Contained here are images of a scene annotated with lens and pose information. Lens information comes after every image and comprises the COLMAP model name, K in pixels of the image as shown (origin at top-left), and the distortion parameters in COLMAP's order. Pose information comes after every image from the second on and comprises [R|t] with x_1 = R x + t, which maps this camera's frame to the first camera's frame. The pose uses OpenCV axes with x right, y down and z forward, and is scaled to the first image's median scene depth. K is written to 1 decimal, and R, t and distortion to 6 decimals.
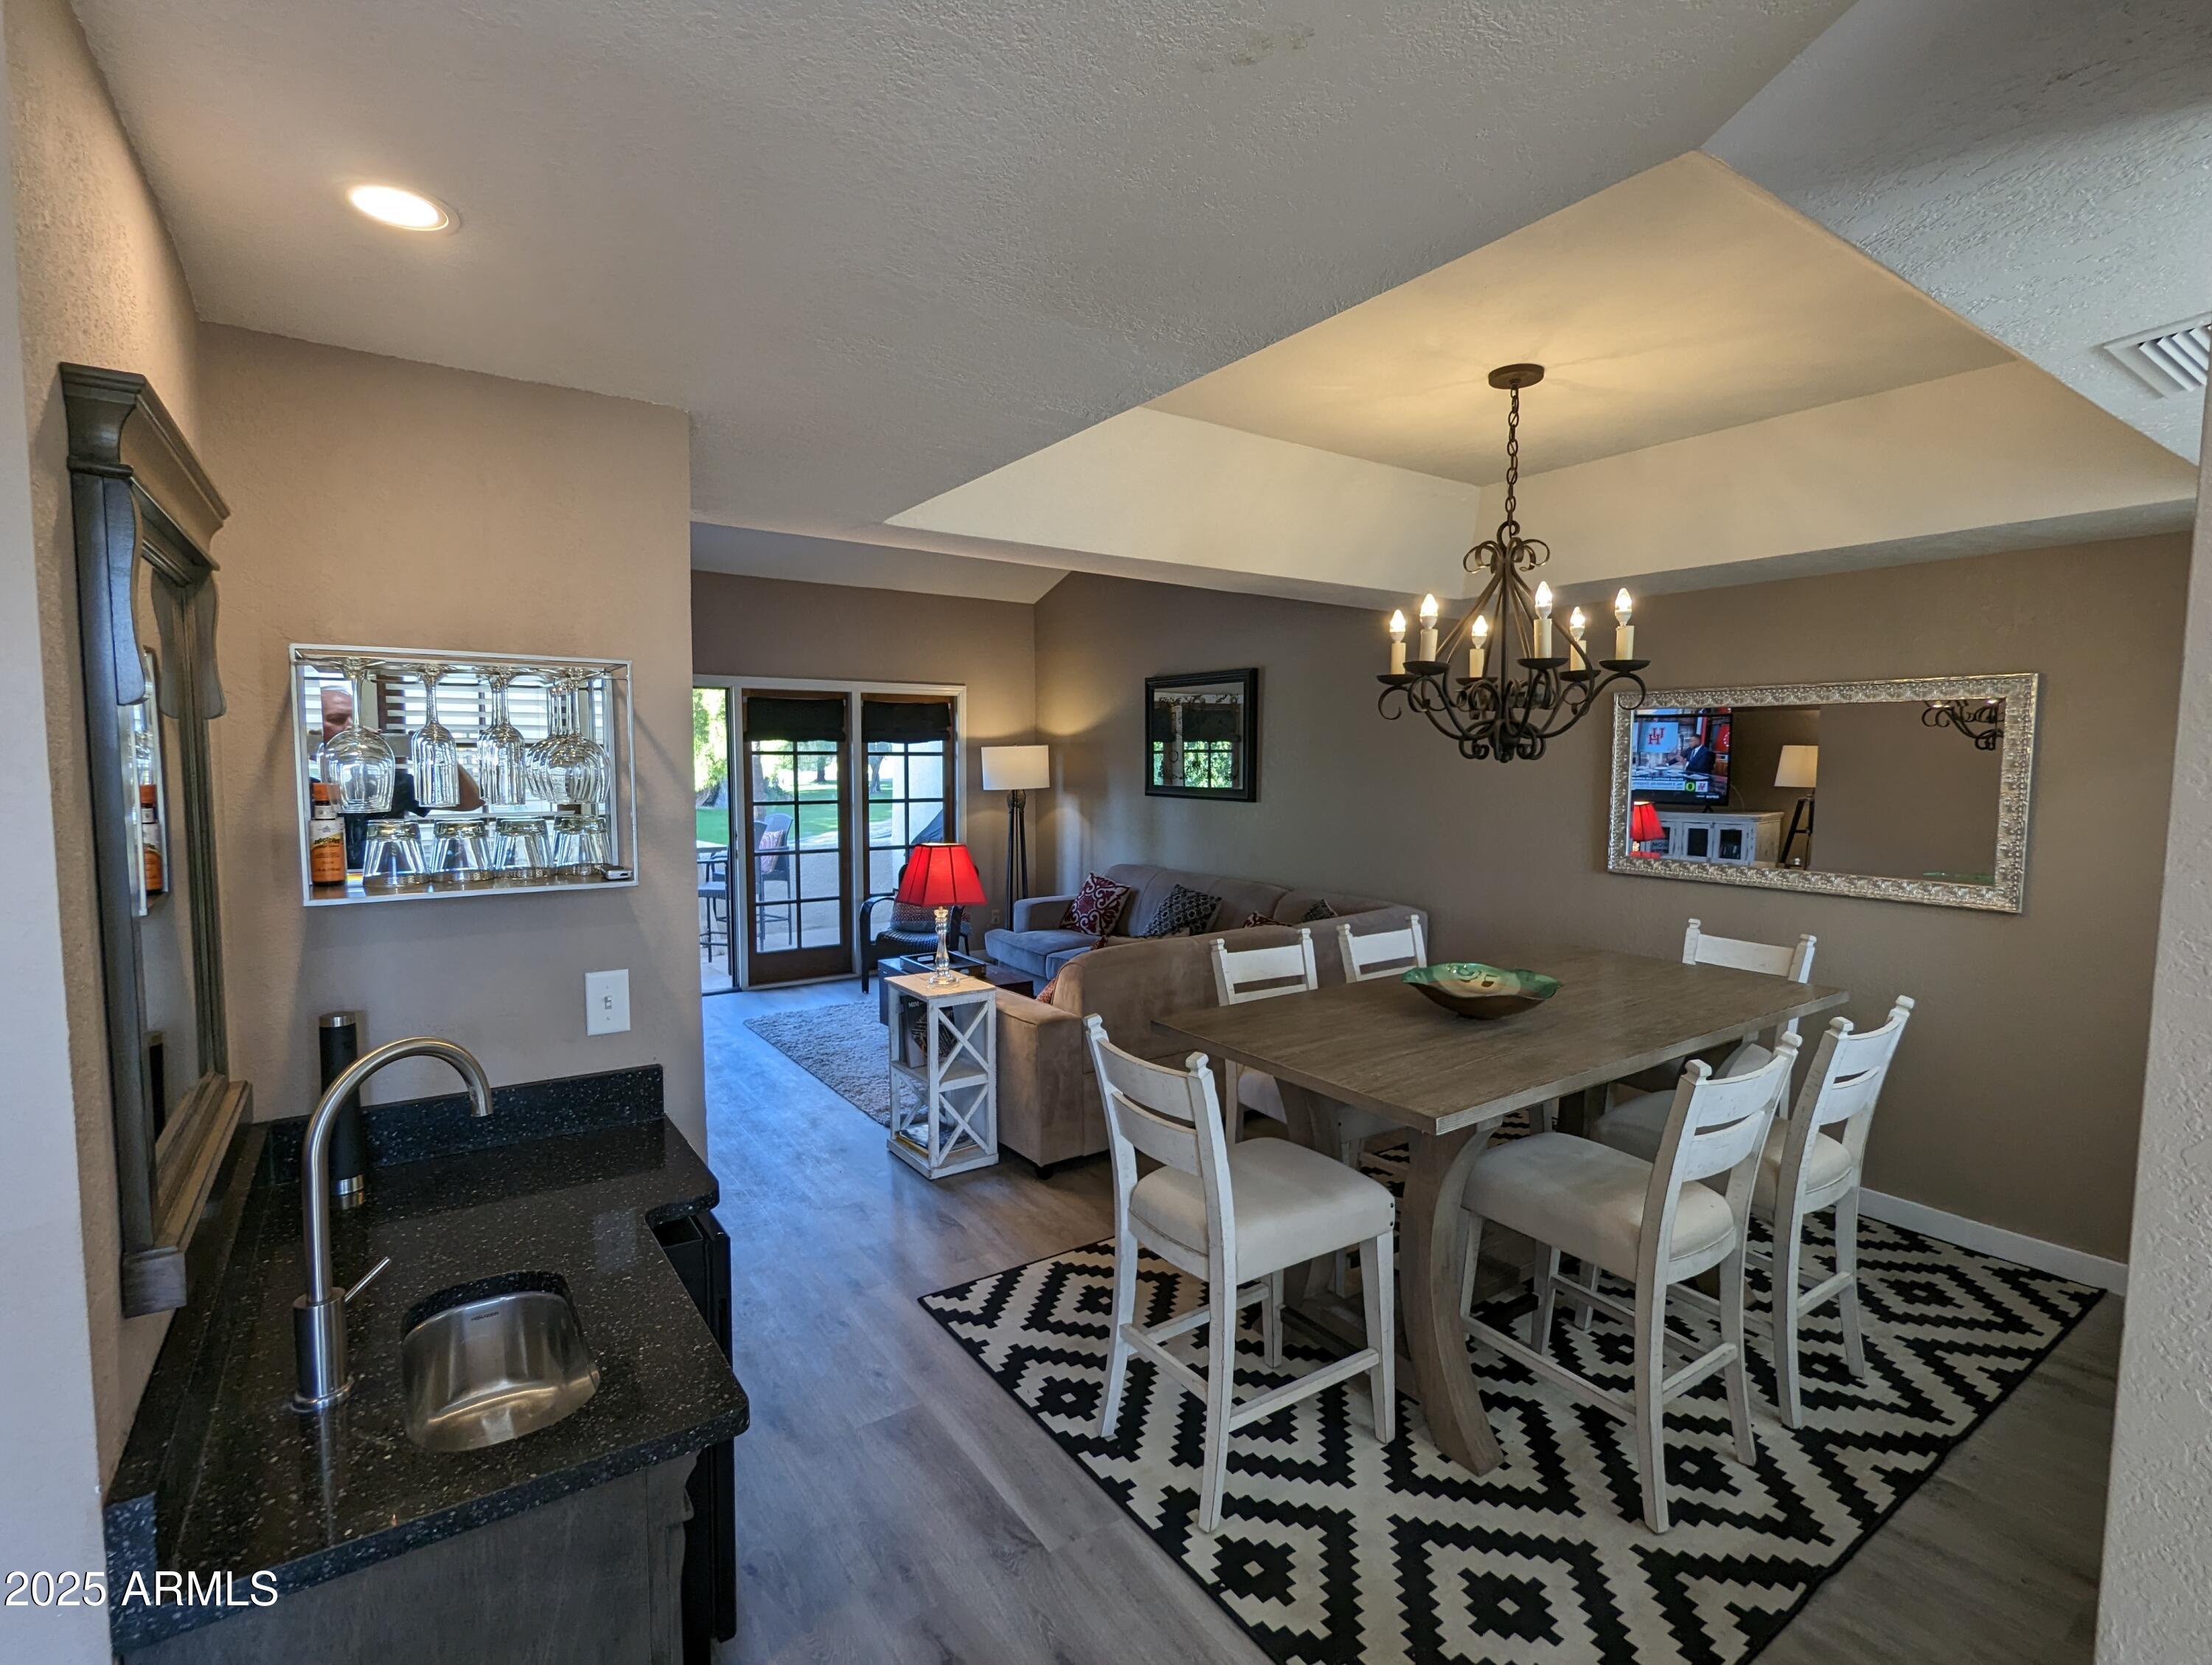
lens RADIAL K [[1064.7, 0, 1106.0], [0, 1064.7, 832.5], [0, 0, 1]] dist [0.000150, -0.000251]
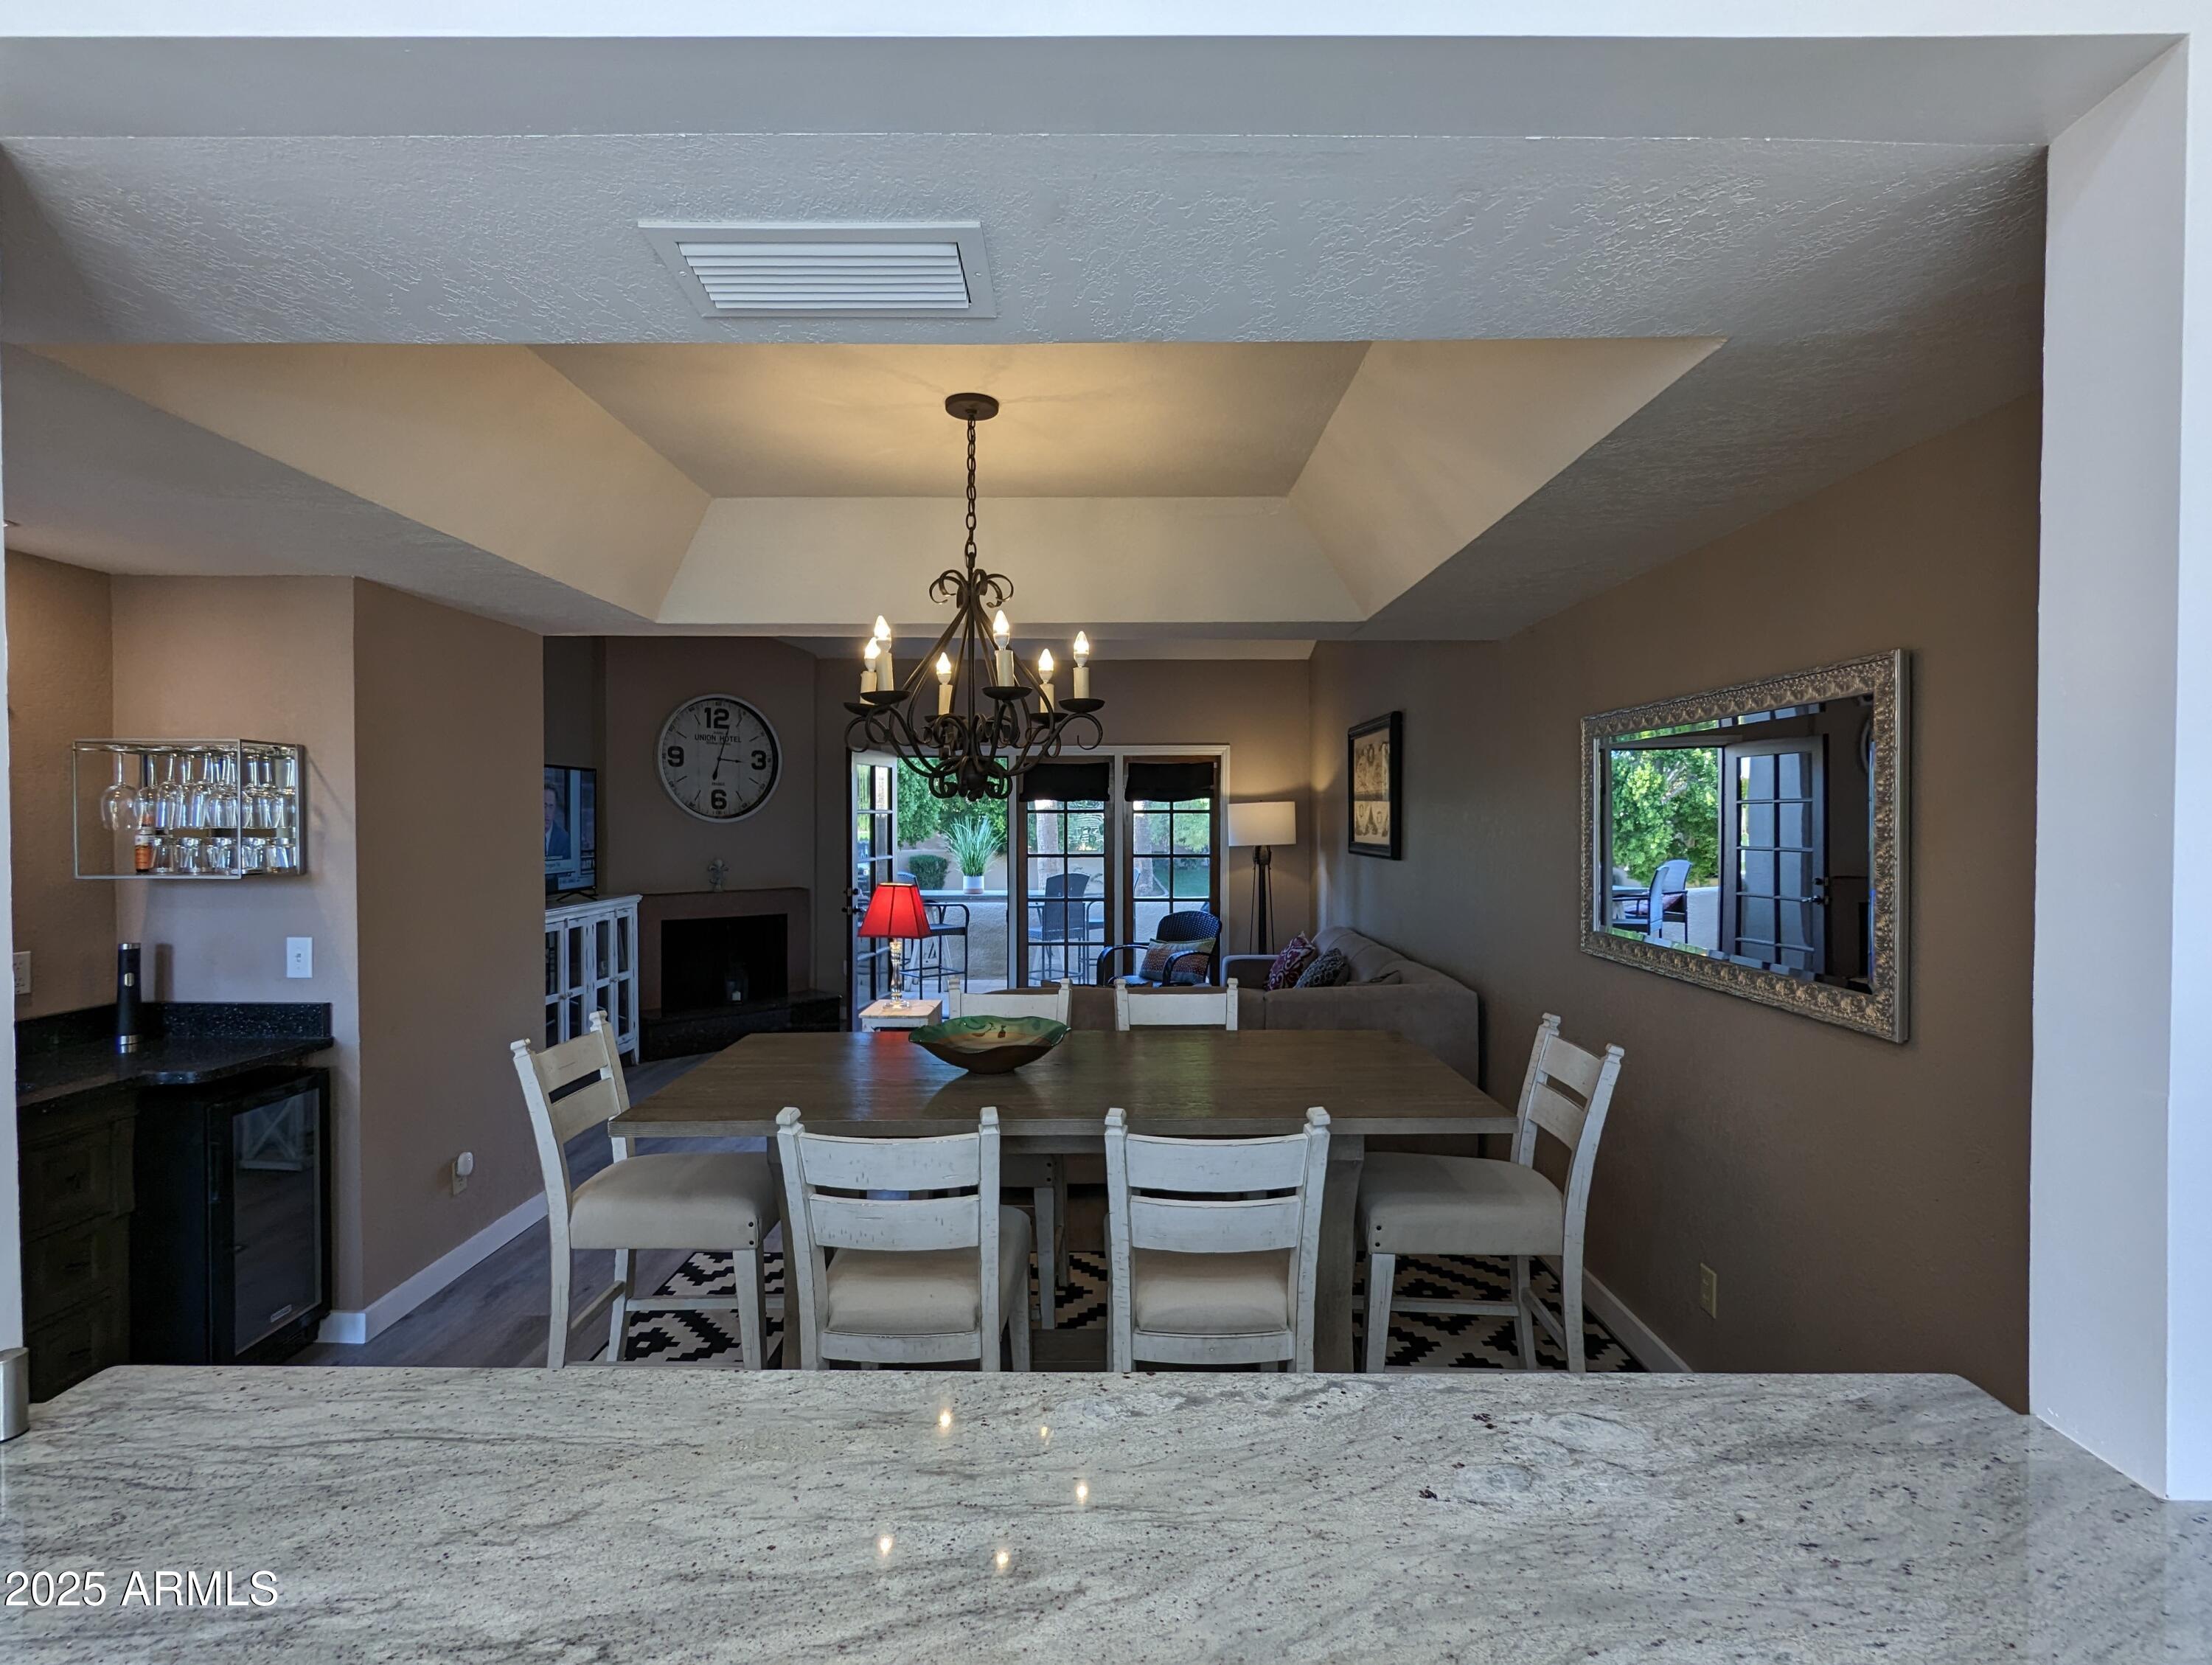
lens RADIAL K [[1053.6, 0, 1096.4], [0, 1053.6, 832.5], [0, 0, 1]] dist [0.002909, 0.000779]
pose [[0.818535, 0.004524, -0.574438, 0.385187], [-0.040443, 0.997942, -0.049770, 0.002107], [0.573031, 0.063970, 0.817033, 0.111691]]
